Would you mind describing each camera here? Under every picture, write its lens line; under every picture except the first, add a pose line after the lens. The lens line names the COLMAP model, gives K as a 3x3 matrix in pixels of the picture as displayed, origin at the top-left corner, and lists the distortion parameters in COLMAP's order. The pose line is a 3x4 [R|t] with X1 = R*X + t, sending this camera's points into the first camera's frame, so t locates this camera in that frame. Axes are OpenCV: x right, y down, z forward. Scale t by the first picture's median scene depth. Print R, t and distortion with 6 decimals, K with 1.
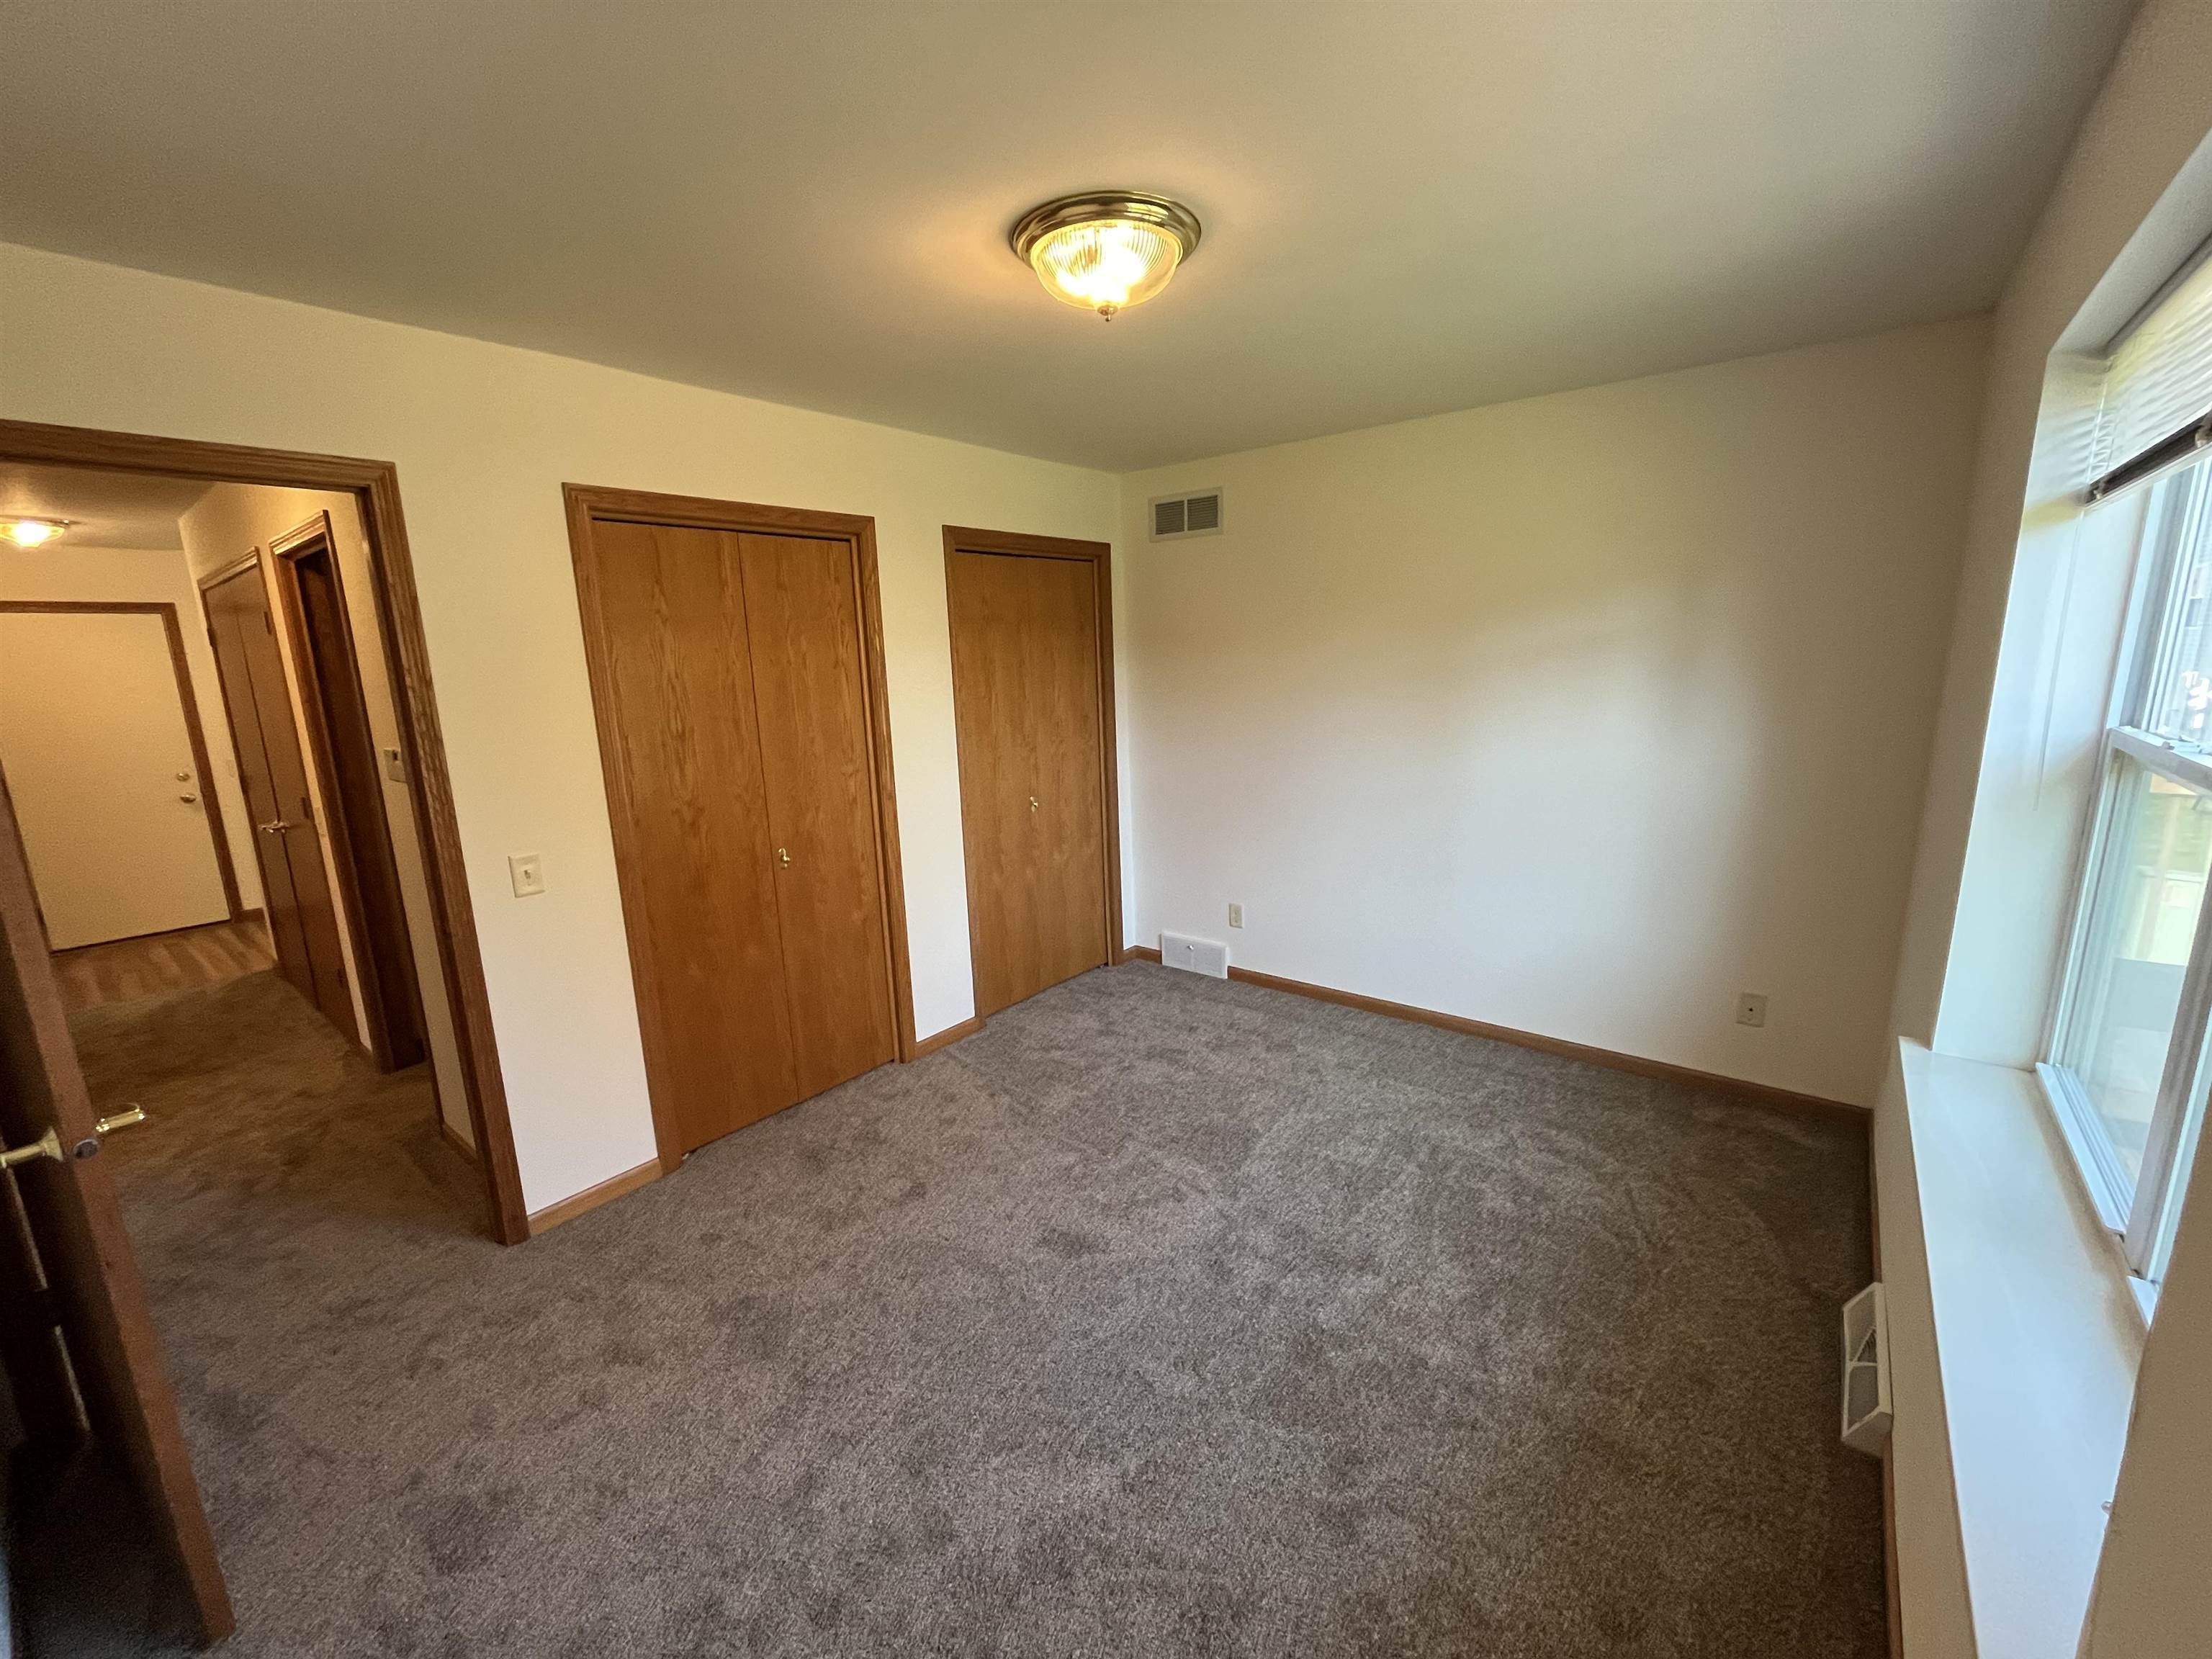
lens RADIAL K [[891.5, 0, 1104.2], [0, 891.5, 830.4], [0, 0, 1]] dist [-0.004366, -0.000108]
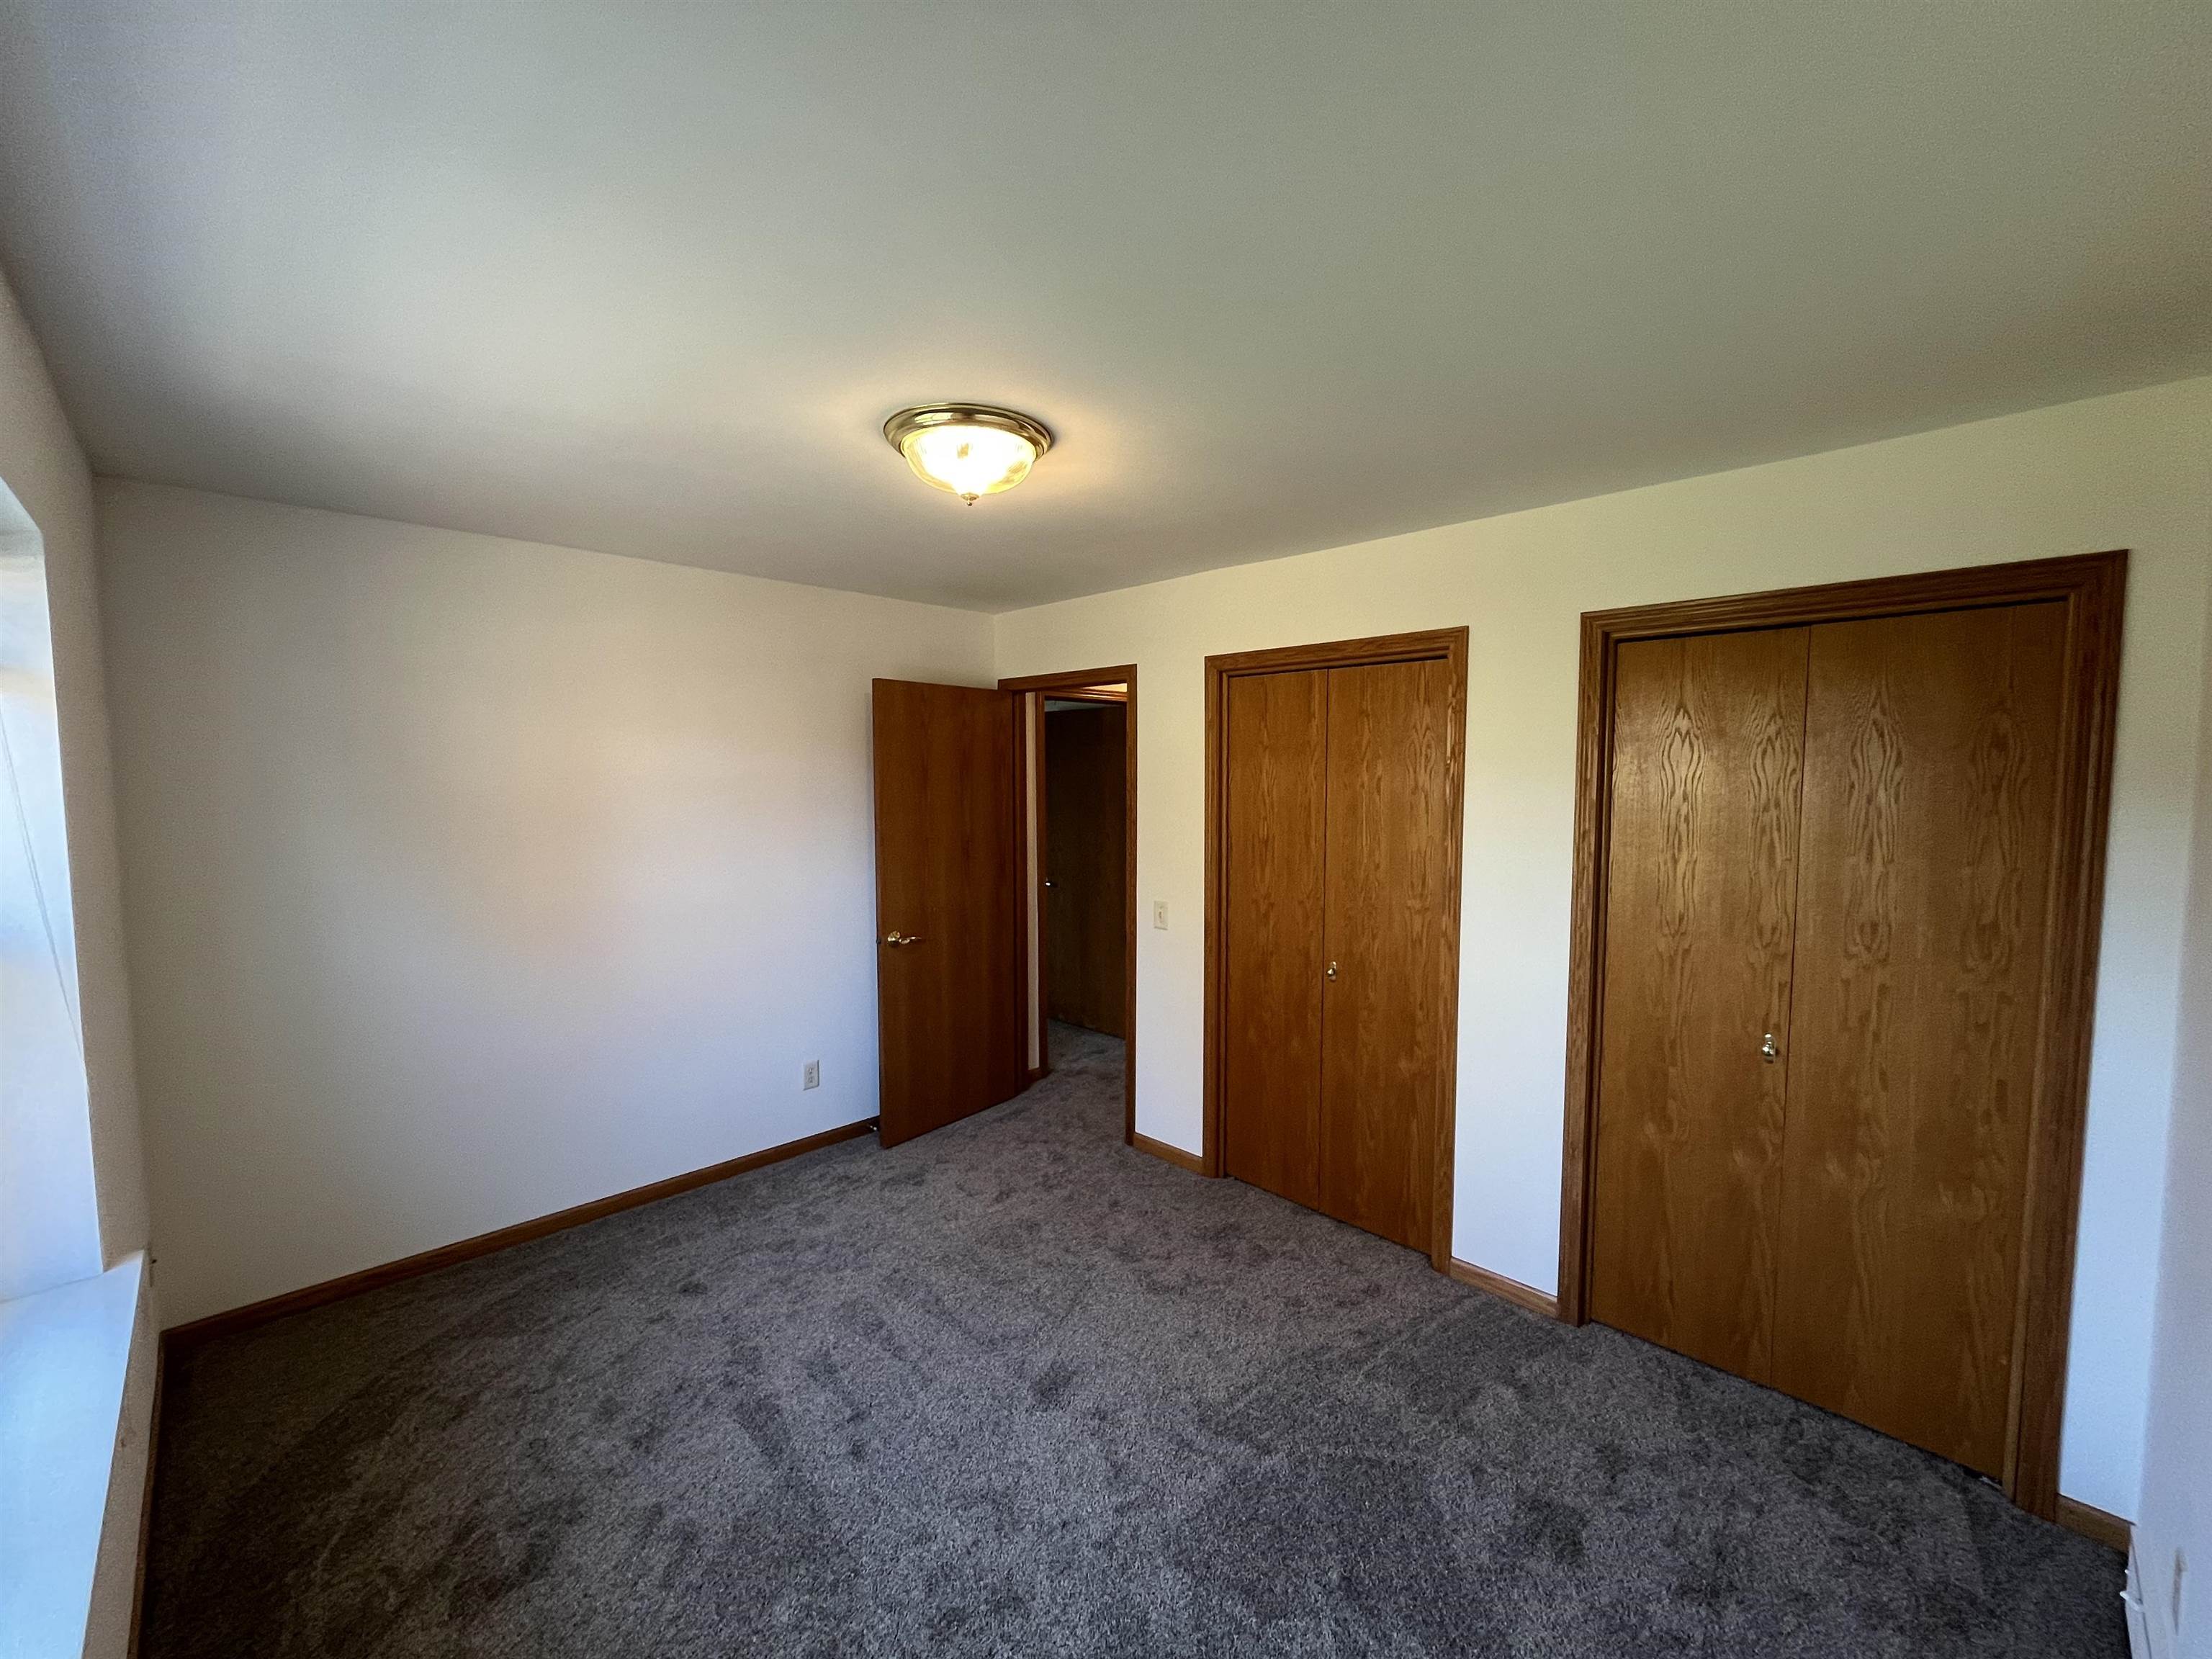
lens RADIAL K [[891.5, 0, 1104.6], [0, 891.5, 827.8], [0, 0, 1]] dist [-0.004366, -0.000108]
pose [[-0.107960, 0.092189, -0.989872, 0.709759], [-0.194739, 0.974441, 0.111991, -0.204583], [0.974896, 0.204857, -0.087248, 0.834039]]
